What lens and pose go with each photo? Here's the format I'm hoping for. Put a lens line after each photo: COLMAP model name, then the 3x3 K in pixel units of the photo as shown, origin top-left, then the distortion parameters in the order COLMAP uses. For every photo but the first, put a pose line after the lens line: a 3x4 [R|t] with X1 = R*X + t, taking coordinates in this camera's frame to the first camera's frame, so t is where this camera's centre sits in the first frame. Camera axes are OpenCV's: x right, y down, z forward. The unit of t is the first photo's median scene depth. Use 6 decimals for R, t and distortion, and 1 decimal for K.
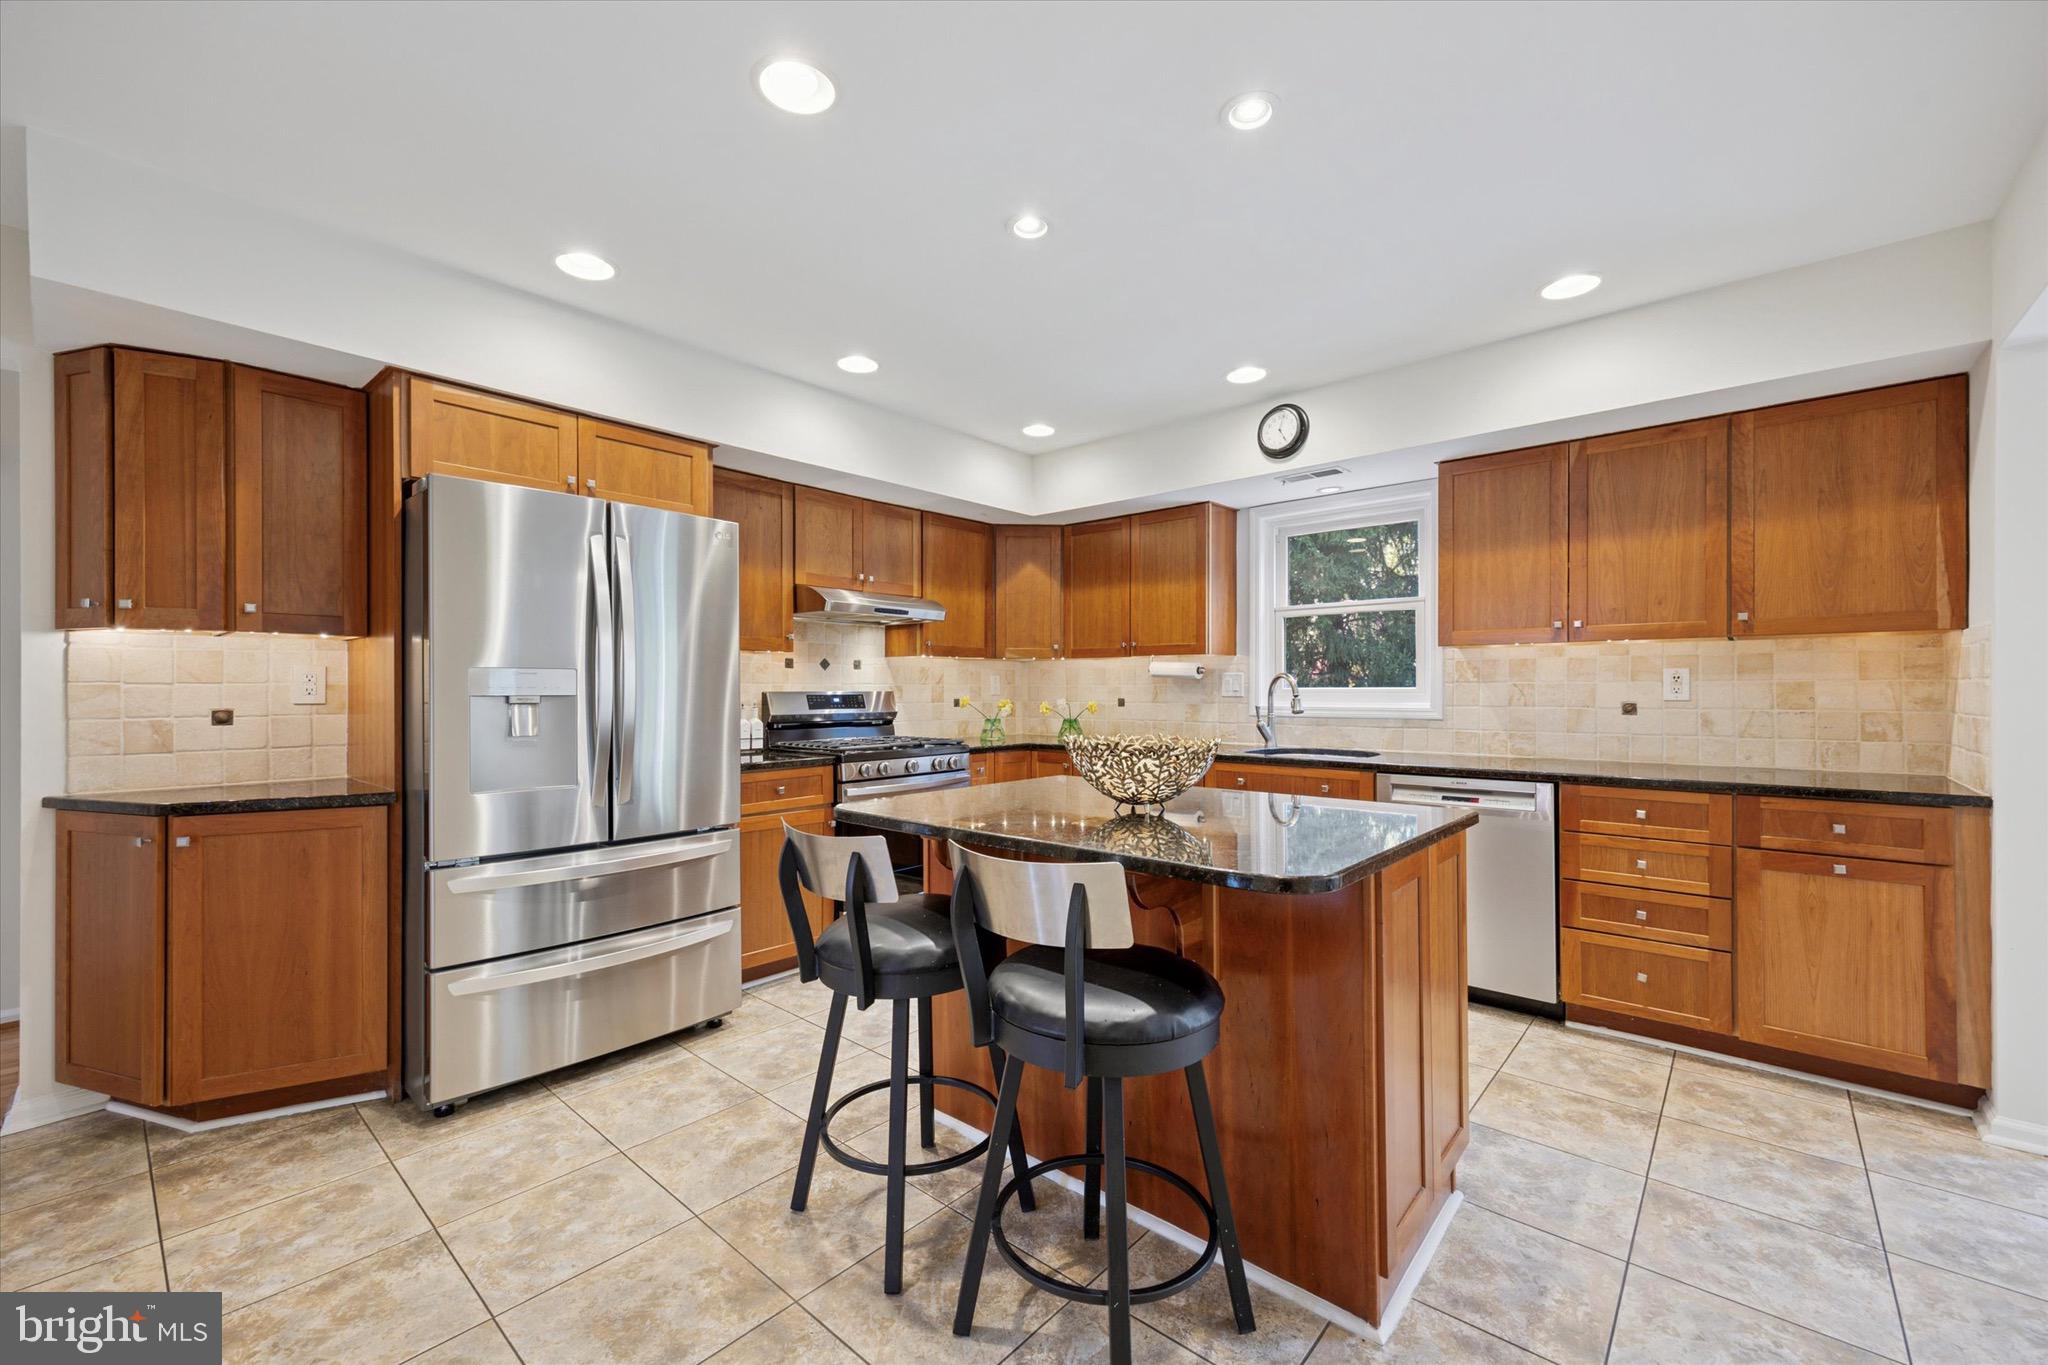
lens RADIAL K [[822.2, 0, 1009.5], [0, 822.2, 688.4], [0, 0, 1]] dist [0.008239, -0.000071]
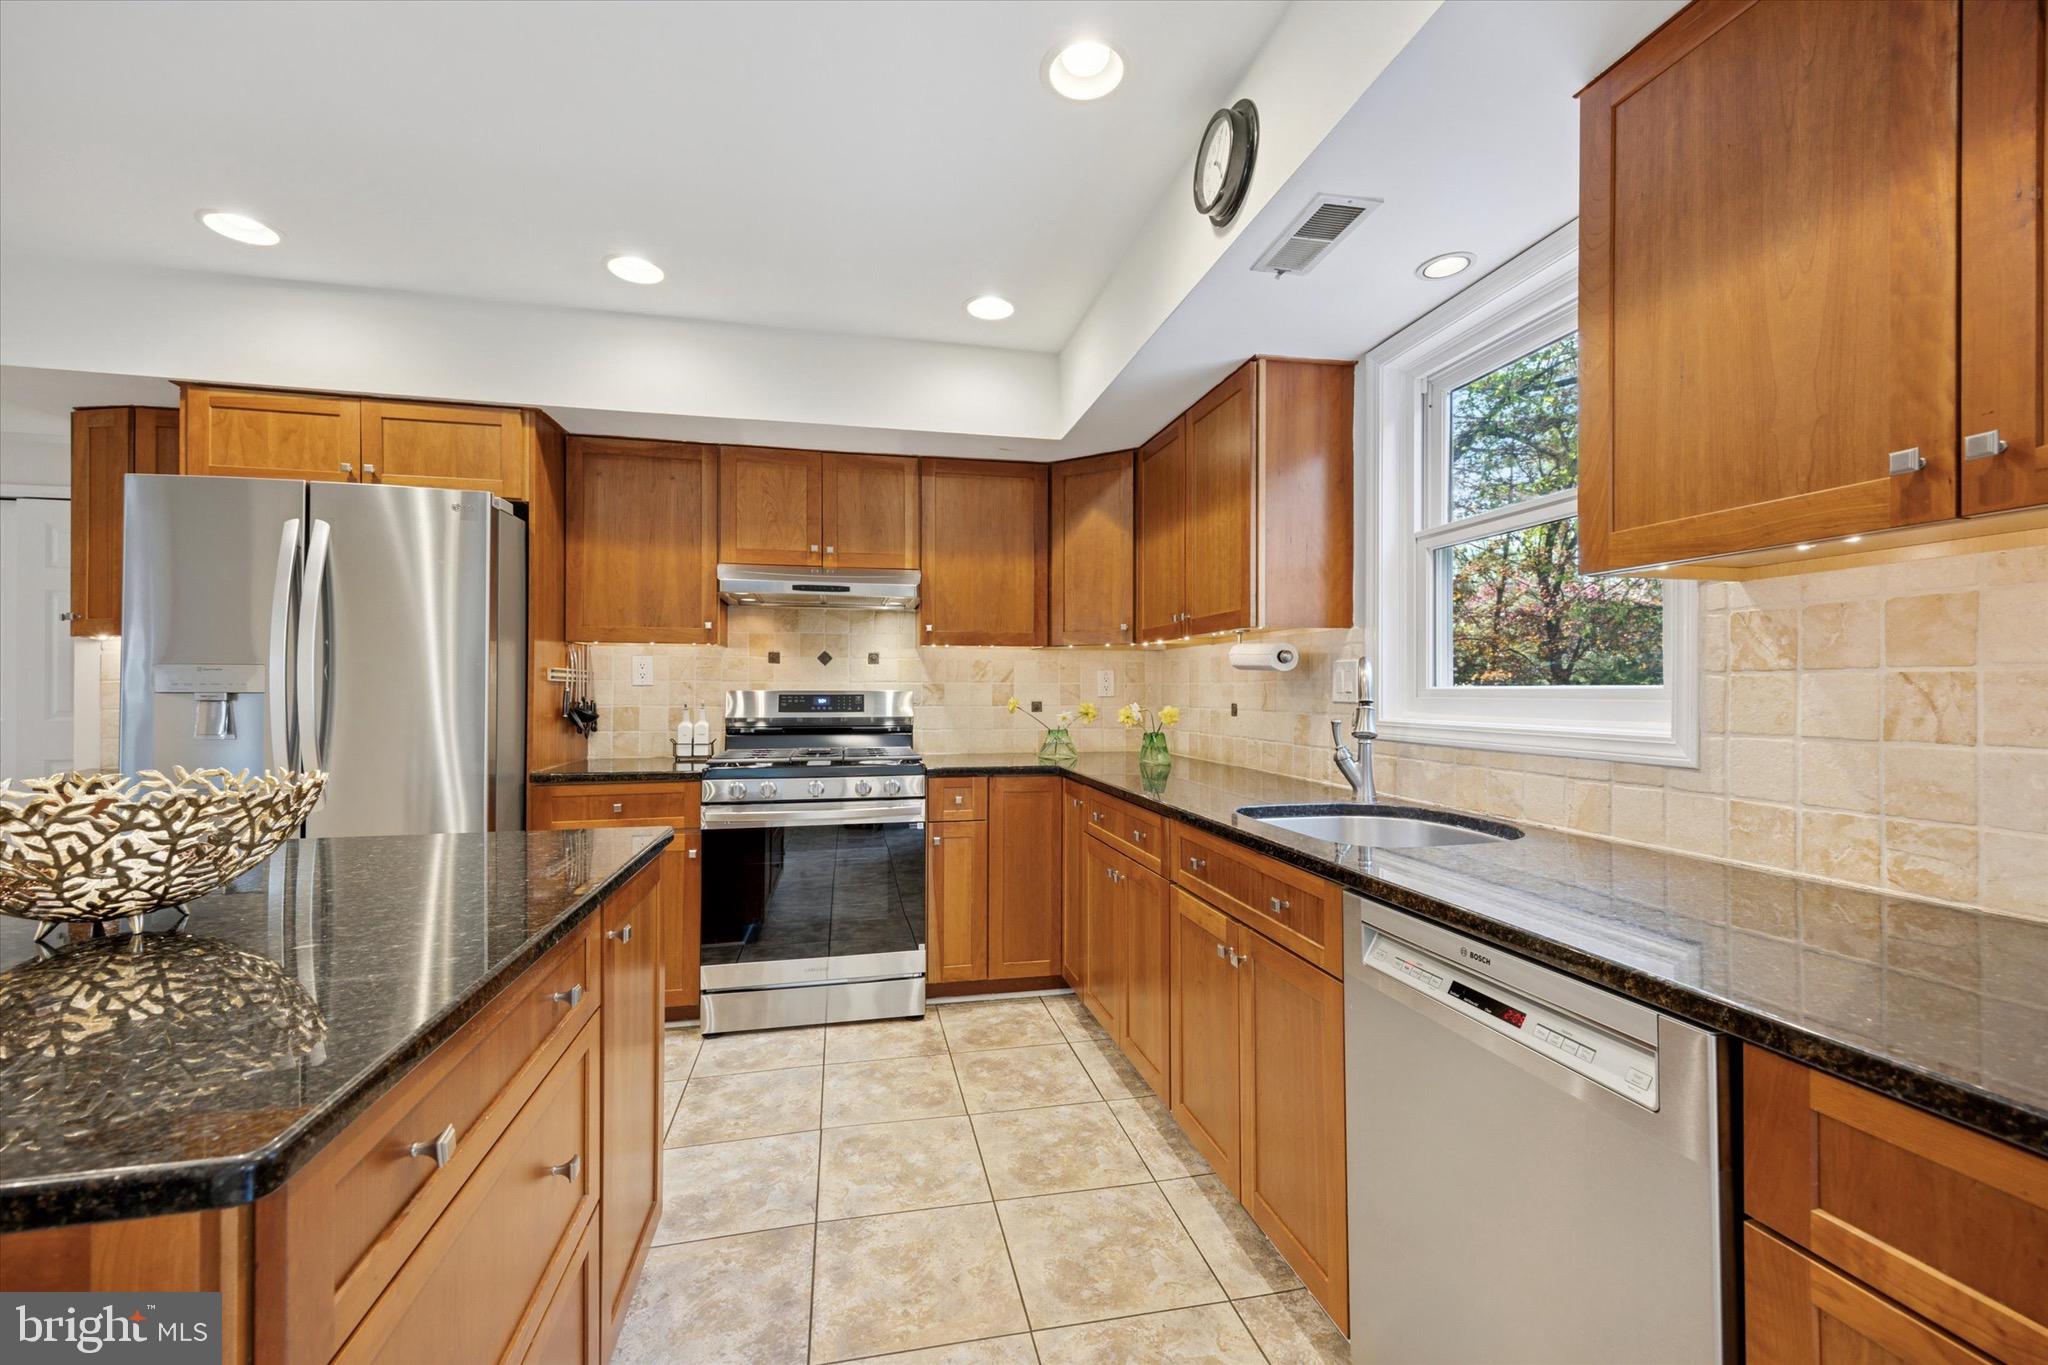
lens RADIAL K [[822.2, 0, 1027.0], [0, 822.2, 680.4], [0, 0, 1]] dist [0.008239, -0.000071]
pose [[0.814813, -0.003986, -0.579709, 0.496137], [-0.002710, 0.999939, -0.010685, 0.001925], [0.579717, 0.010278, 0.814753, 0.505303]]
